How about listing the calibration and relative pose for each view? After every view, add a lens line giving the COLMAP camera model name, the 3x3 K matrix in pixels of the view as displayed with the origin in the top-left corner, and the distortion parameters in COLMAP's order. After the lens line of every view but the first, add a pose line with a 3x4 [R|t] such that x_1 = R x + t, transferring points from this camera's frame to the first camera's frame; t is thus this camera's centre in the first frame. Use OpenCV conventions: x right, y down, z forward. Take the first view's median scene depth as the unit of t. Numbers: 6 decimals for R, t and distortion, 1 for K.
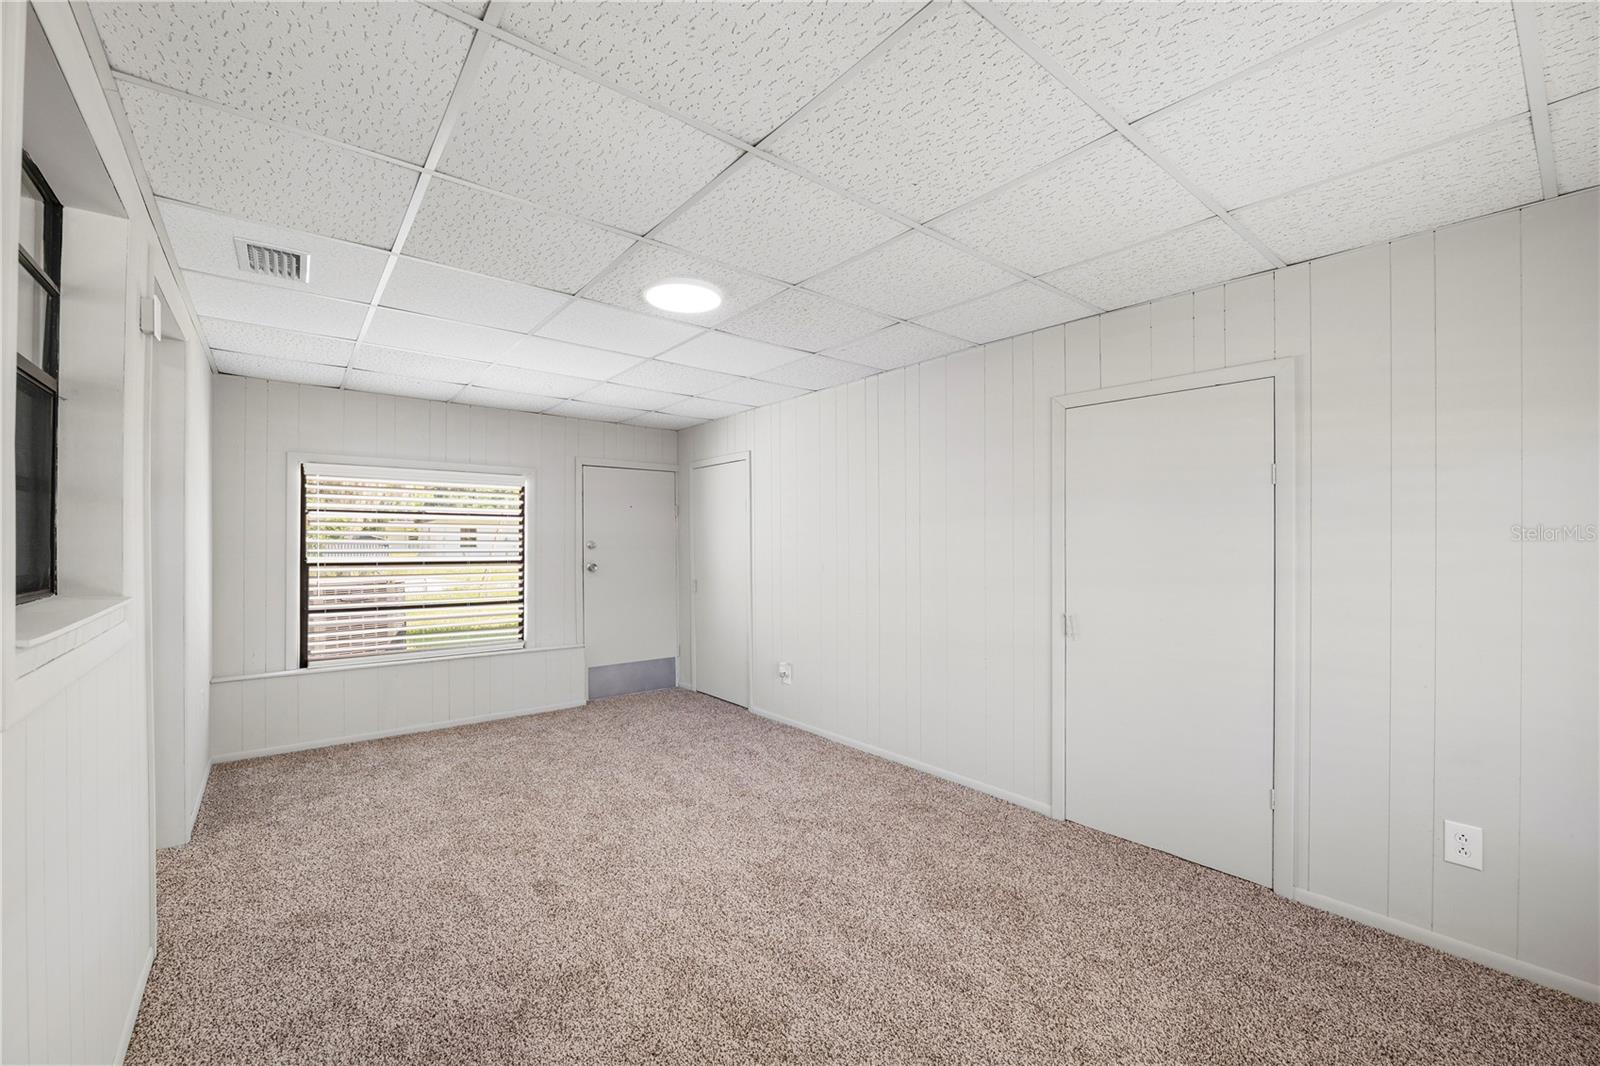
lens RADIAL K [[658.4, 0, 793.9], [0, 658.4, 536.3], [0, 0, 1]] dist [-0.012270, 0.000675]
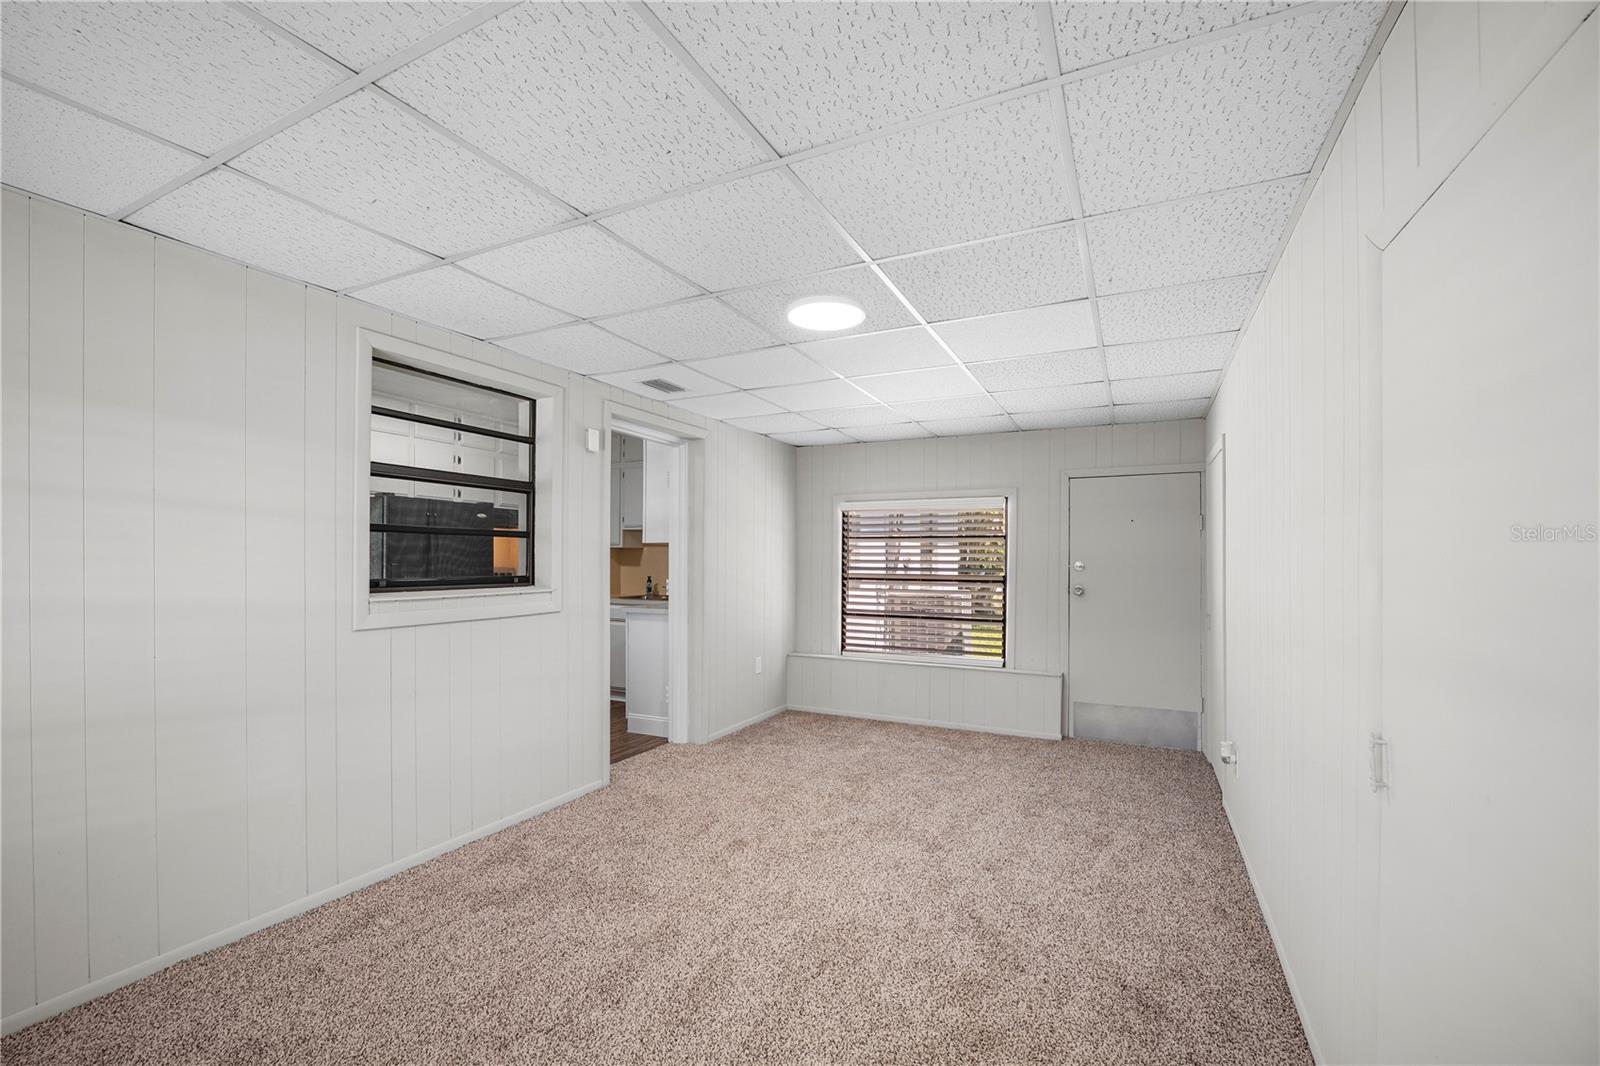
lens RADIAL K [[665.3, 0, 790.1], [0, 665.3, 548.9], [0, 0, 1]] dist [-0.013509, 0.000859]
pose [[0.411056, -0.015478, -0.911479, 0.481047], [0.002912, 0.999873, -0.015666, 0.004938], [0.911606, 0.003785, 0.411049, 0.356871]]
